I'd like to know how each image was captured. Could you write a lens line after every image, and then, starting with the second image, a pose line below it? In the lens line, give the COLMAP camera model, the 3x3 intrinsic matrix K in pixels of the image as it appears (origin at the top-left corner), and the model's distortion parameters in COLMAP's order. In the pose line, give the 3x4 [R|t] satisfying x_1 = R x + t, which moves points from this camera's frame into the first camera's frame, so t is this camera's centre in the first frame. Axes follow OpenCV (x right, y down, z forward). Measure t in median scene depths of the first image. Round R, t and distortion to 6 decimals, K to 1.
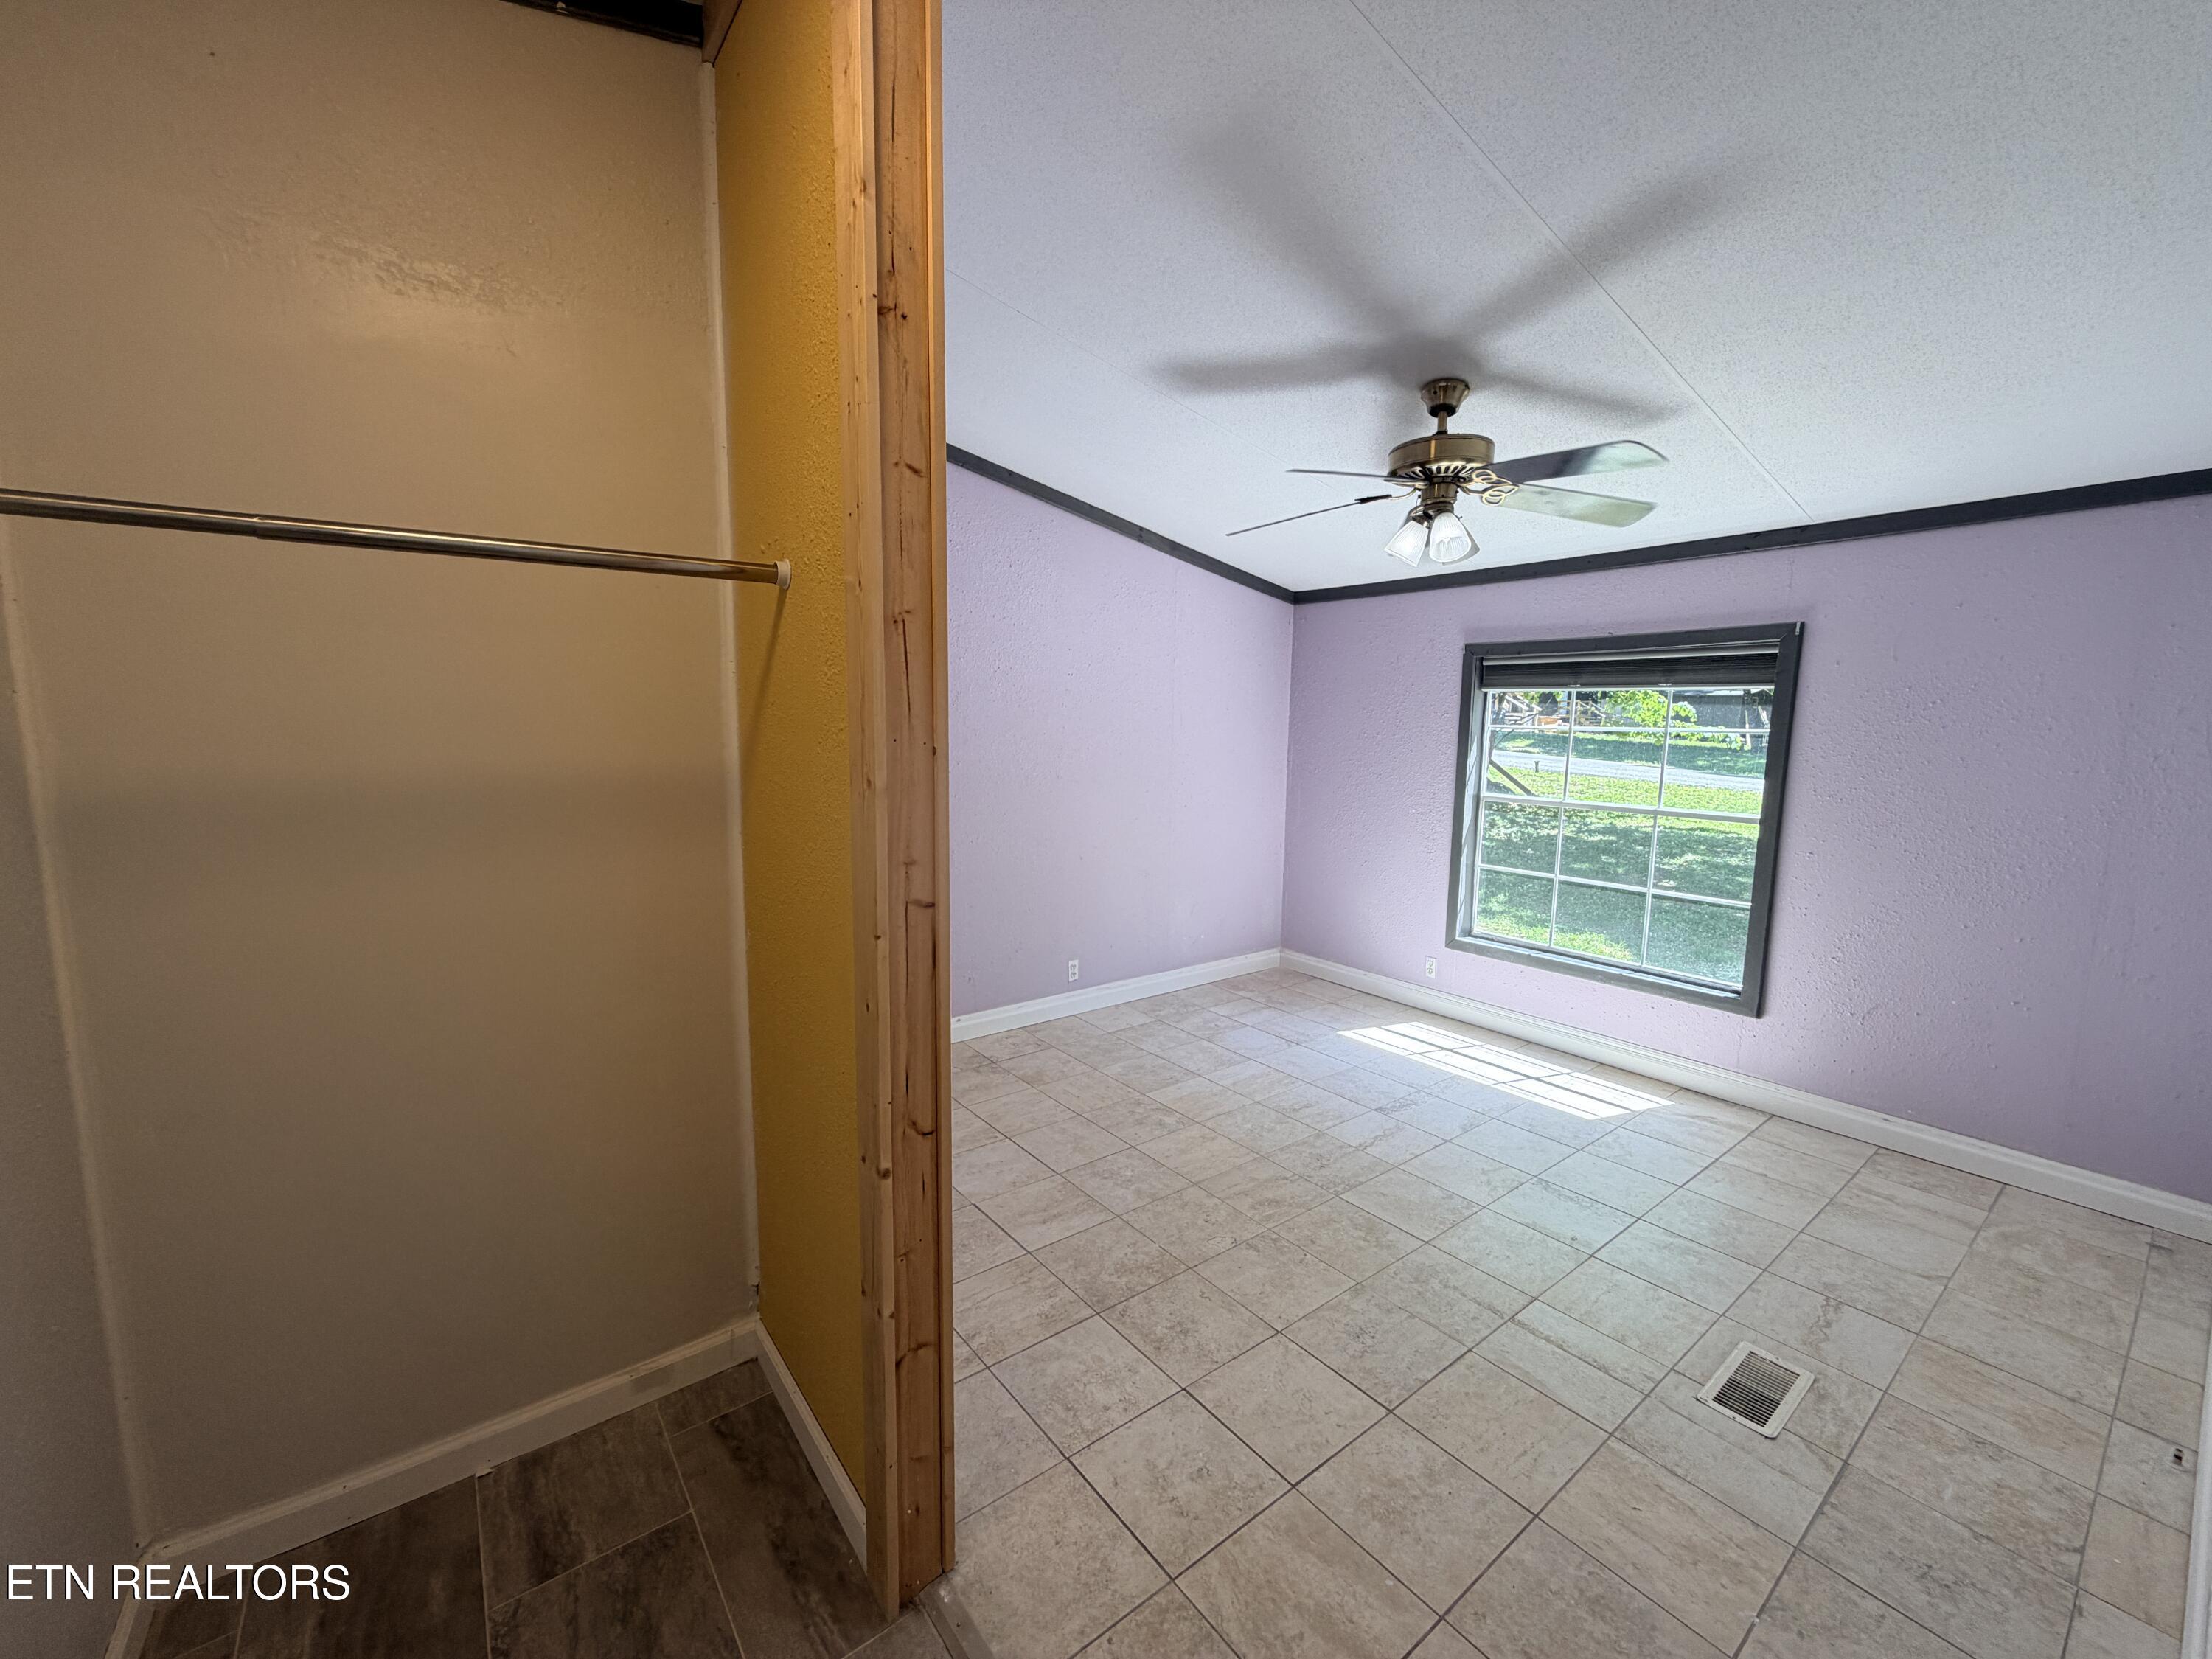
lens RADIAL K [[880.2, 0, 1100.8], [0, 880.2, 827.9], [0, 0, 1]] dist [0.000162, 0.000188]
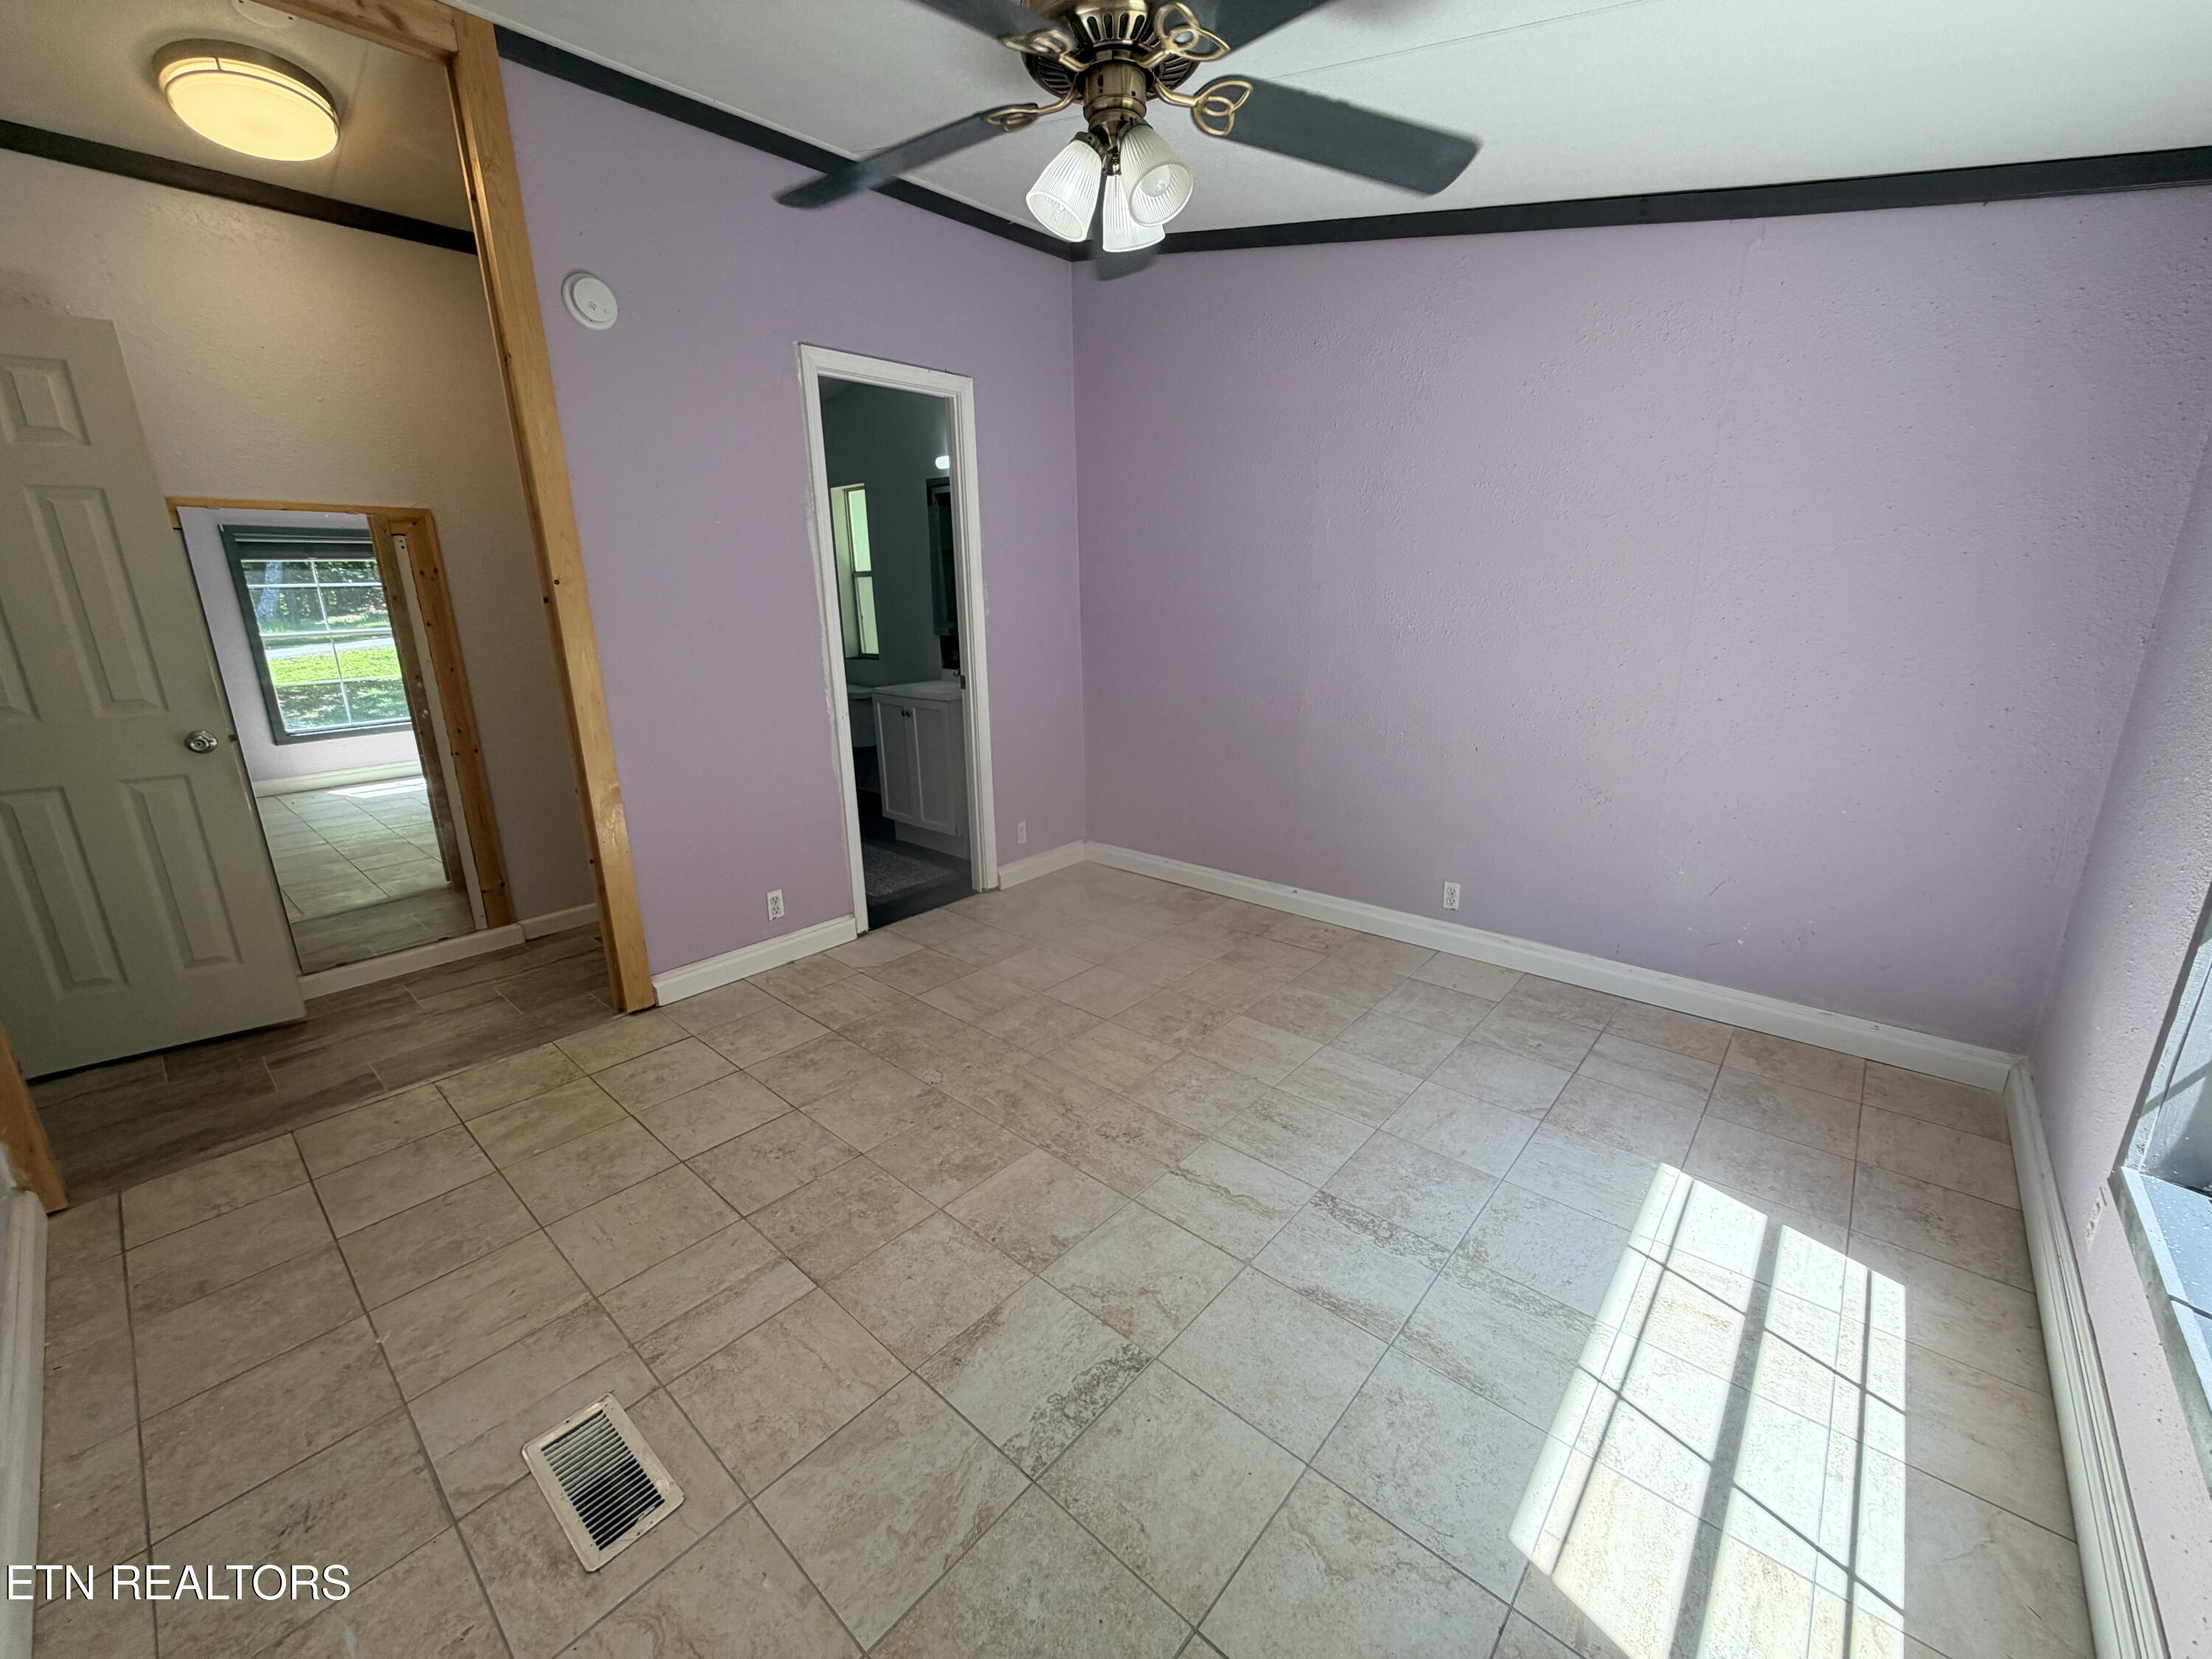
lens RADIAL K [[880.2, 0, 1100.8], [0, 880.2, 827.9], [0, 0, 1]] dist [0.000162, 0.000188]
pose [[0.195315, 0.245170, -0.949602, 0.961274], [-0.098488, 0.968259, 0.229729, -0.060462], [0.975783, 0.048655, 0.213262, 0.848812]]
